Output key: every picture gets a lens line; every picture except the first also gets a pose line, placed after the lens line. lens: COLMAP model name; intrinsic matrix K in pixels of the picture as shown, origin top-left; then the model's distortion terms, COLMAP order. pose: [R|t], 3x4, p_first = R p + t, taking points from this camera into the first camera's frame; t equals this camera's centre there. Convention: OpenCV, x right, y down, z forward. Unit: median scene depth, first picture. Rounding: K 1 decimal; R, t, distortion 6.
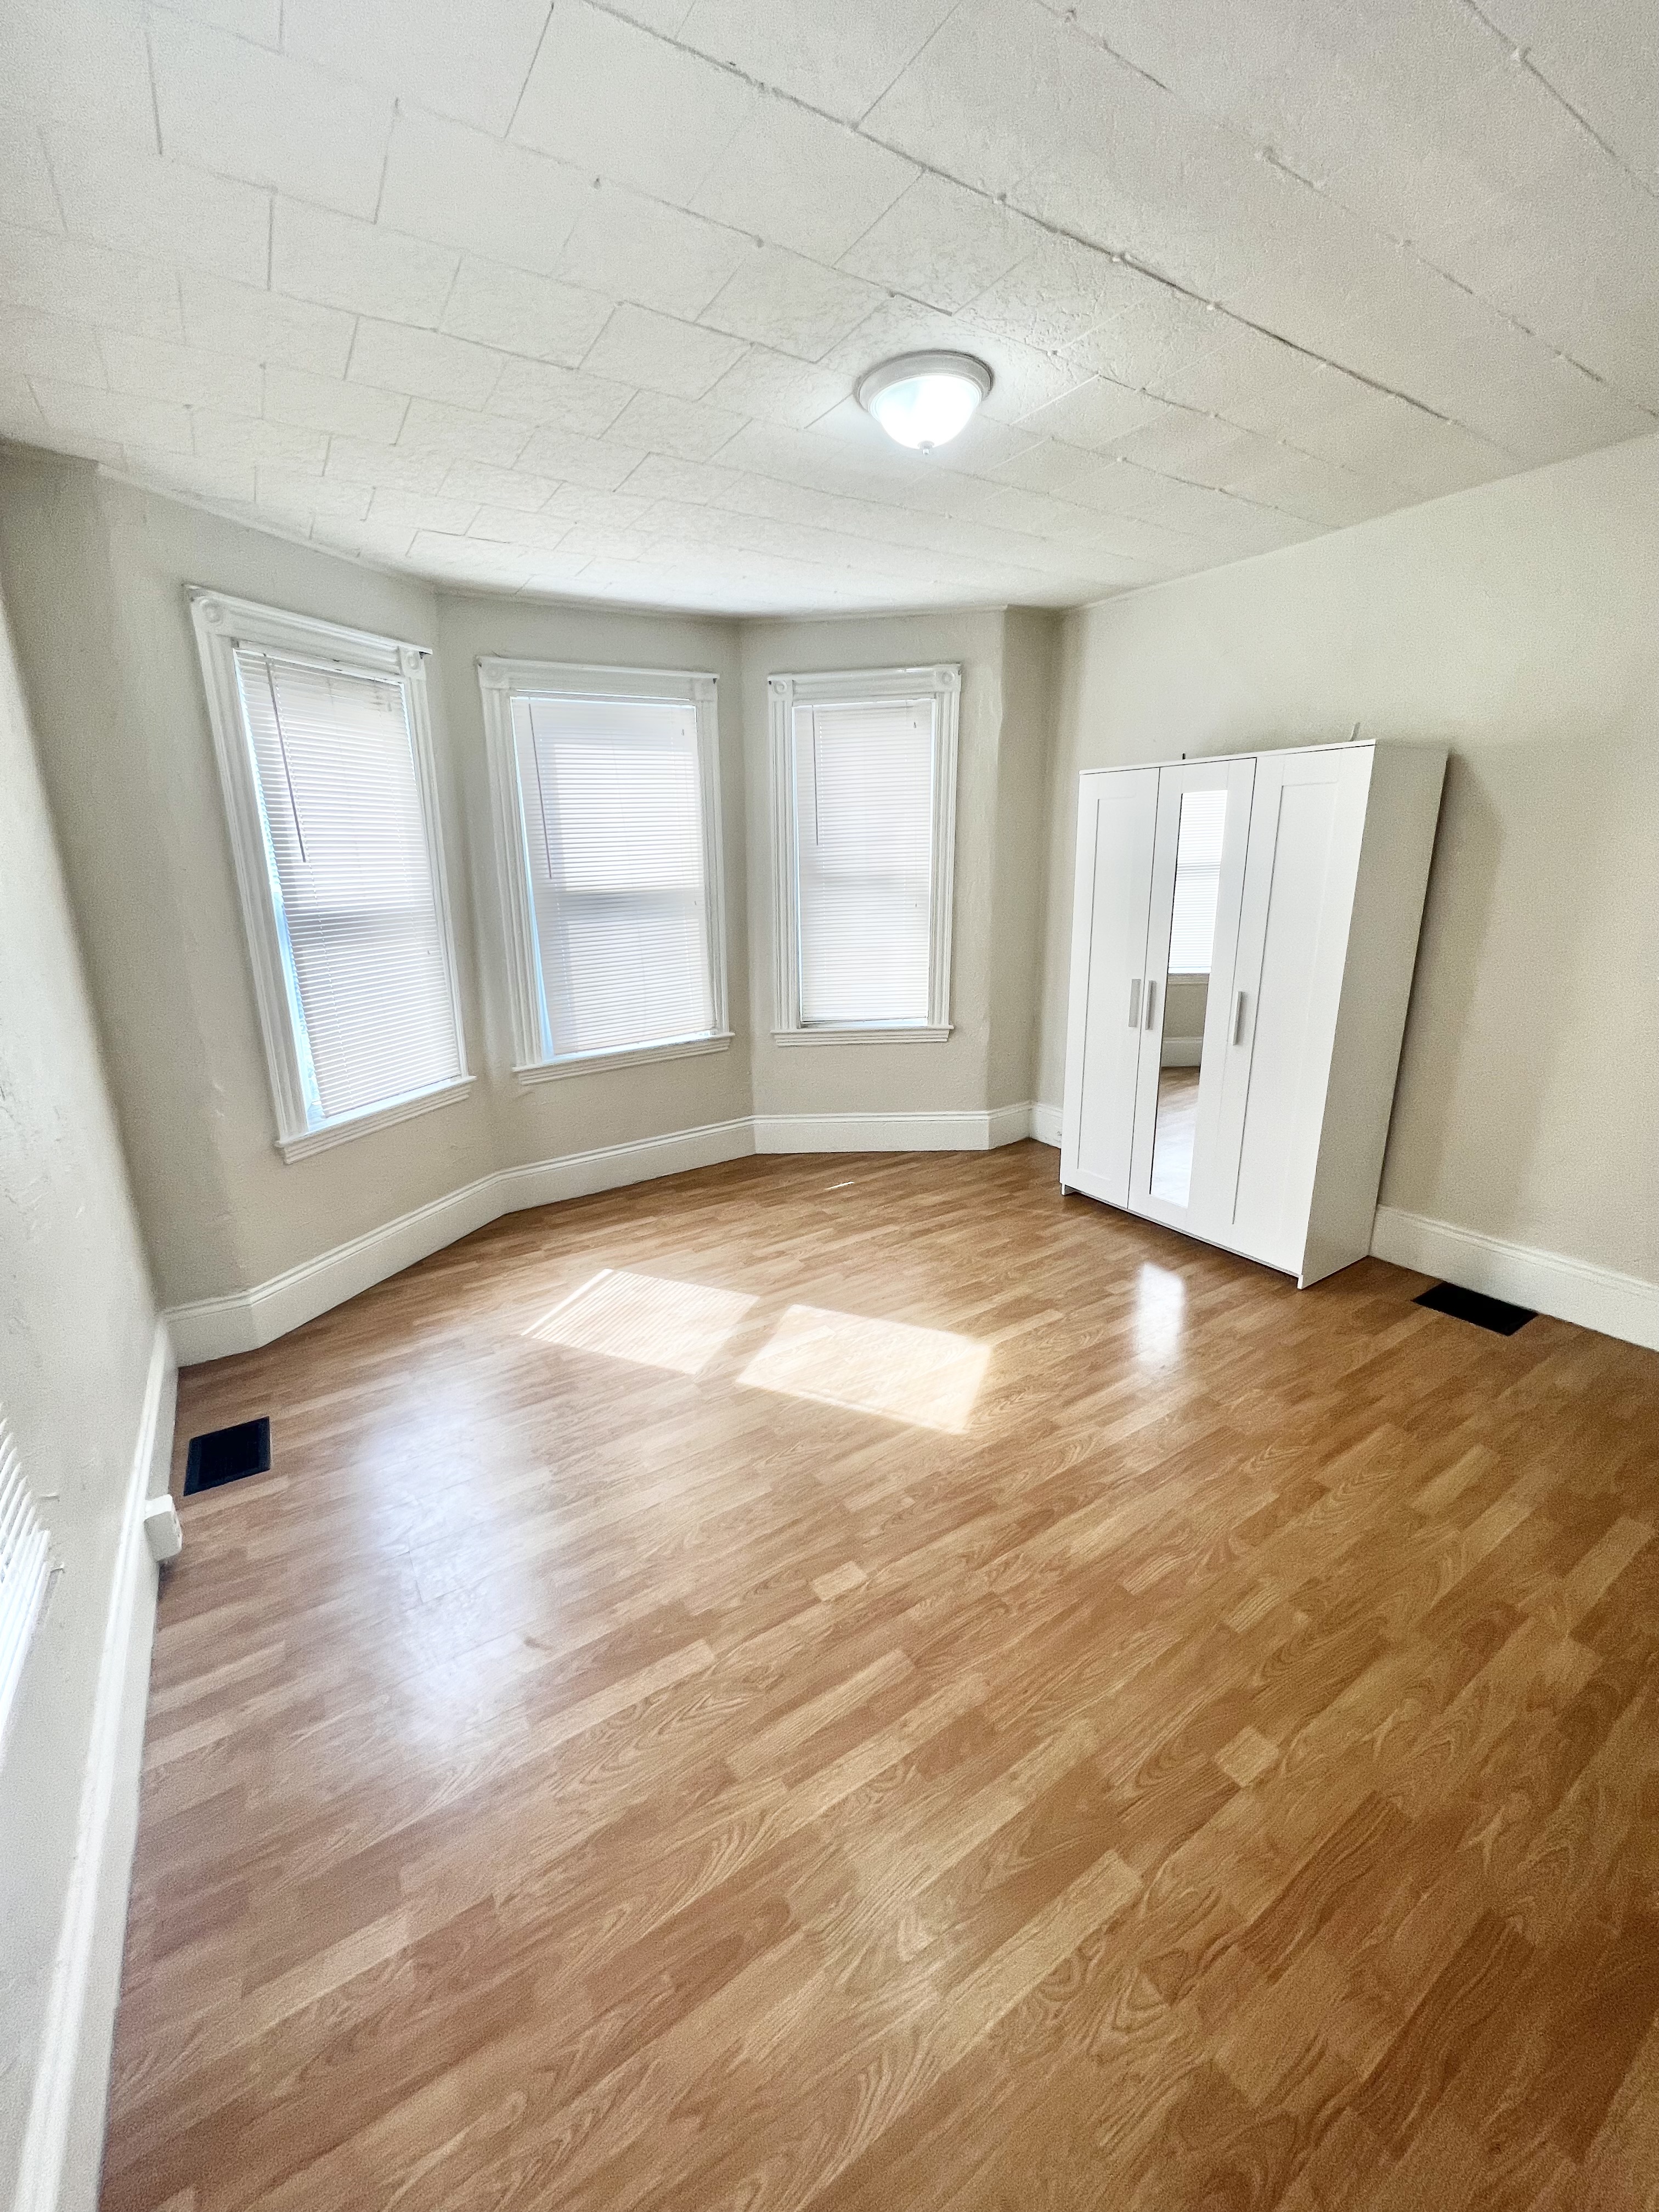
lens RADIAL K [[883.4, 0, 827.3], [0, 883.4, 1105.1], [0, 0, 1]] dist [-0.000661, 0.000008]
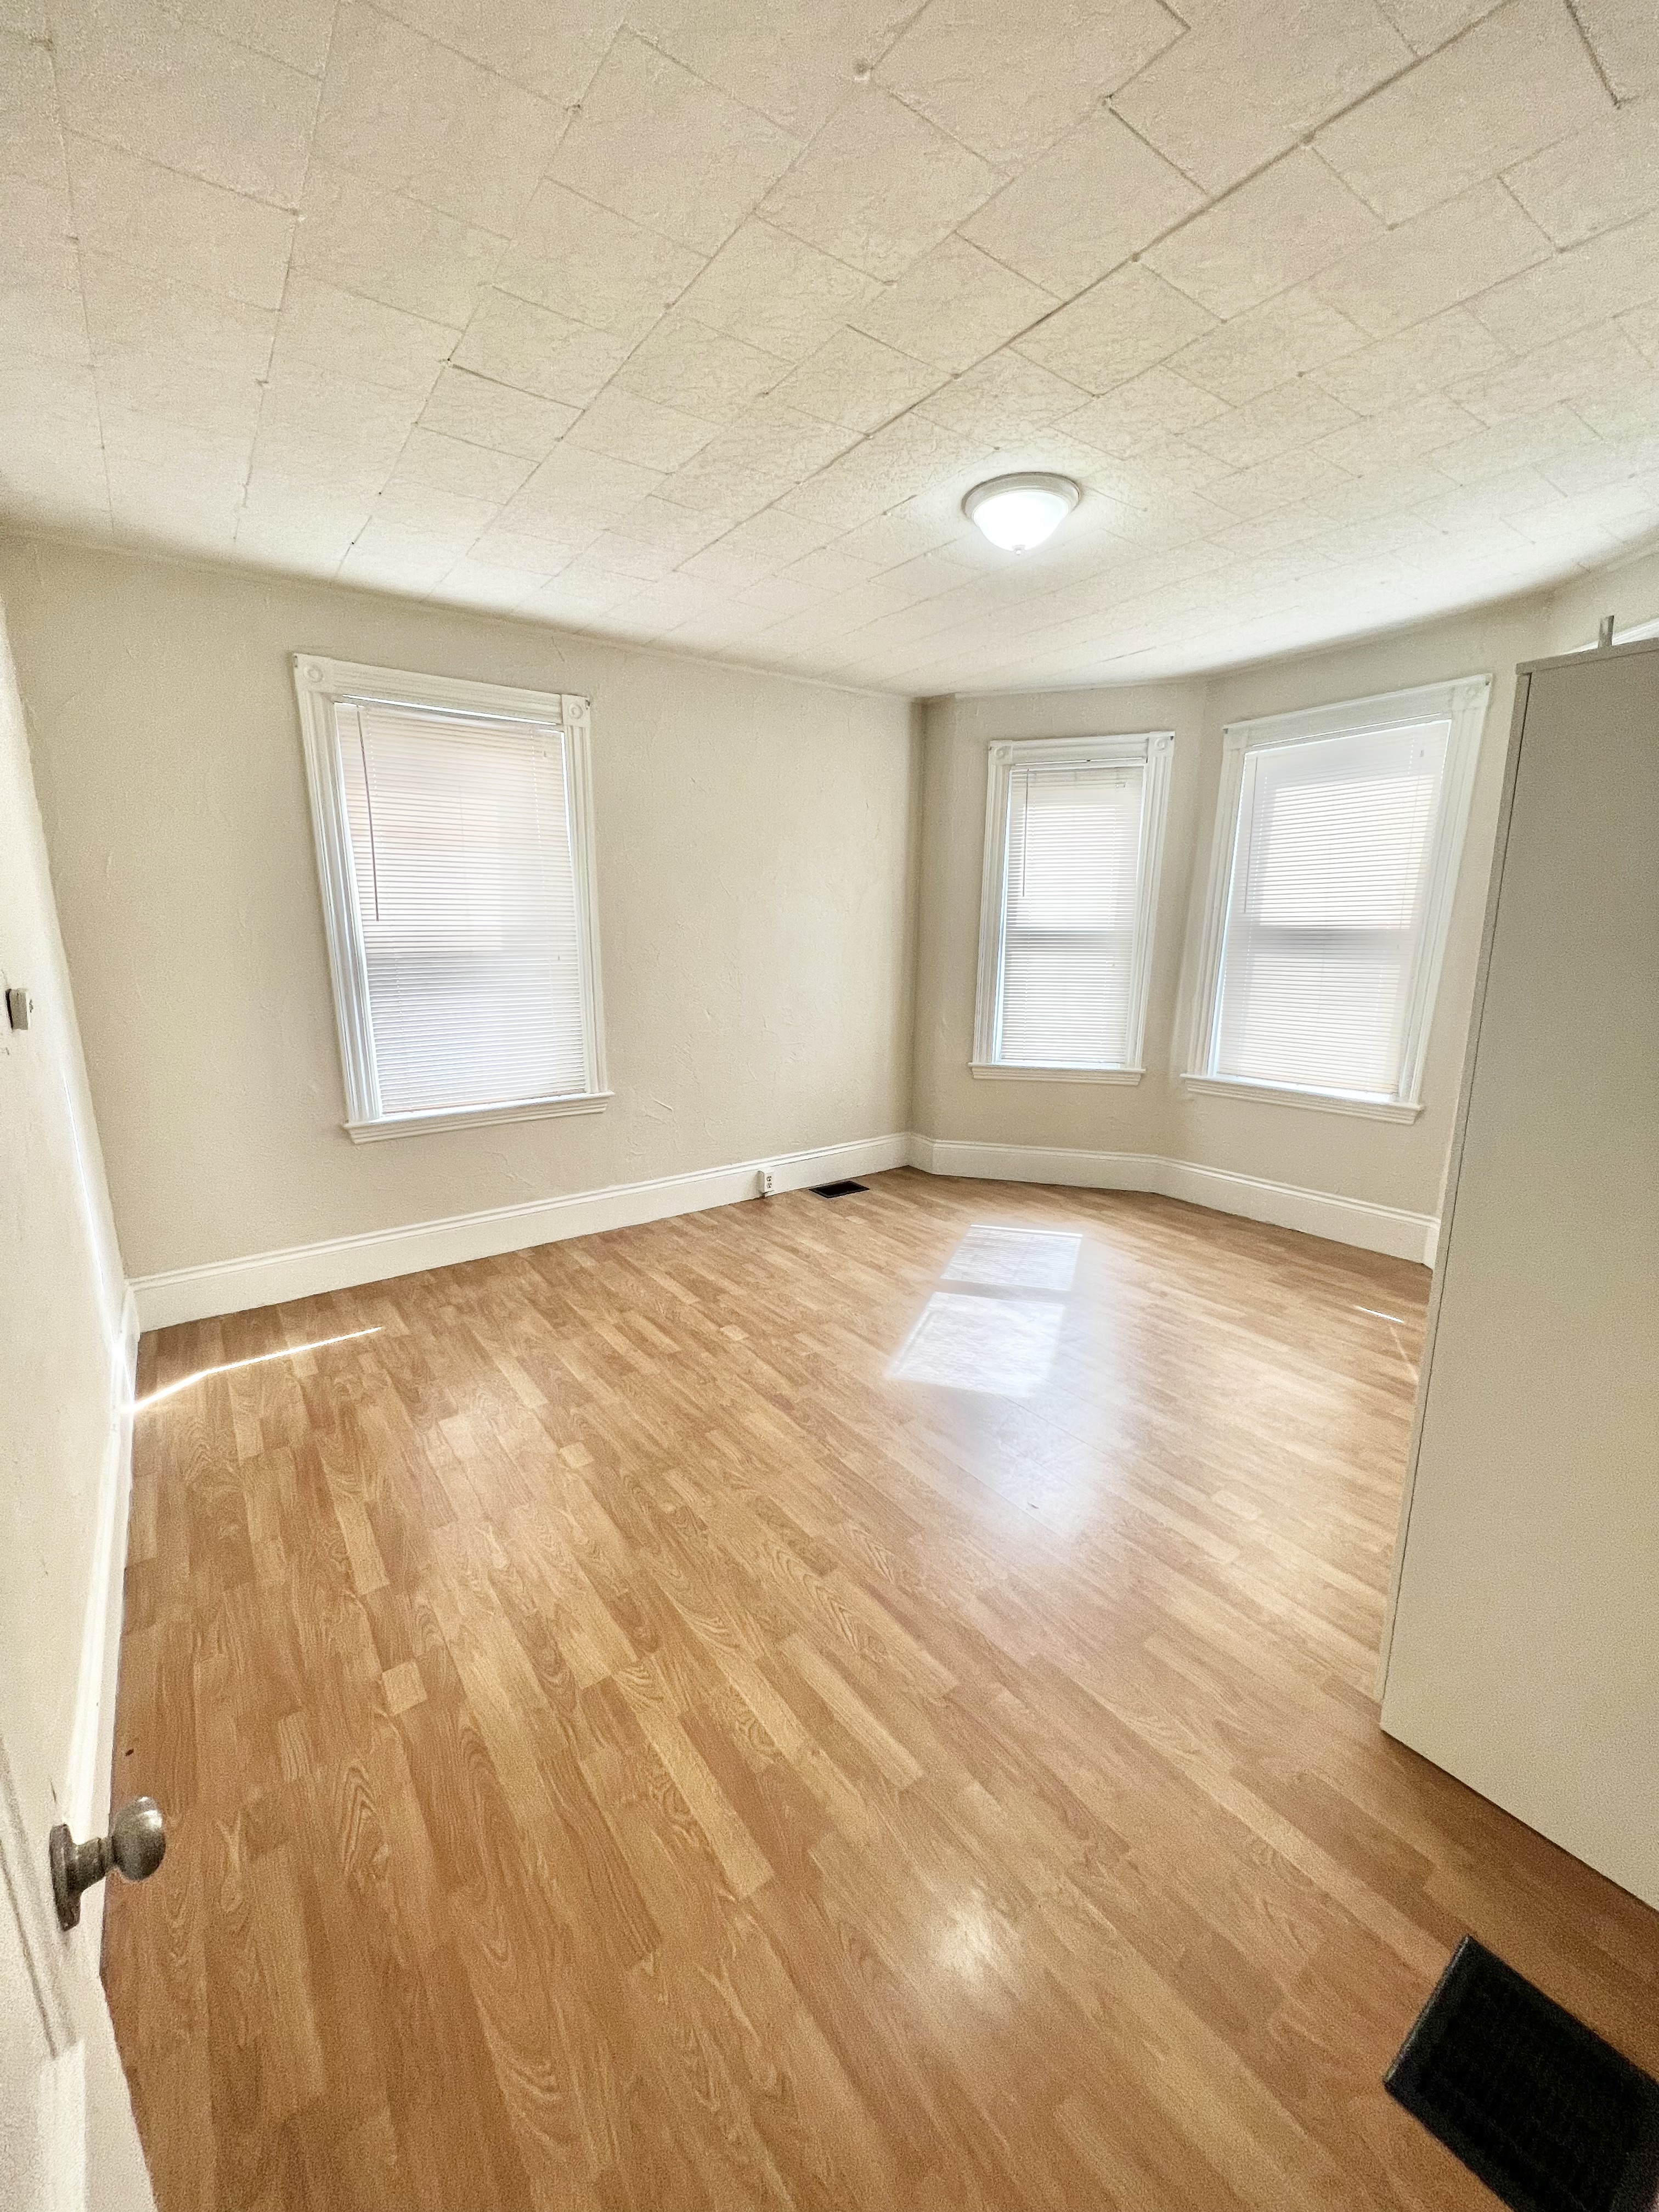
lens RADIAL K [[883.4, 0, 833.6], [0, 883.4, 1100.3], [0, 0, 1]] dist [-0.000661, 0.000008]
pose [[0.061876, 0.233969, -0.970273, 0.825179], [-0.268591, 0.940177, 0.209583, -0.142396], [0.961265, 0.247639, 0.121016, 0.473626]]
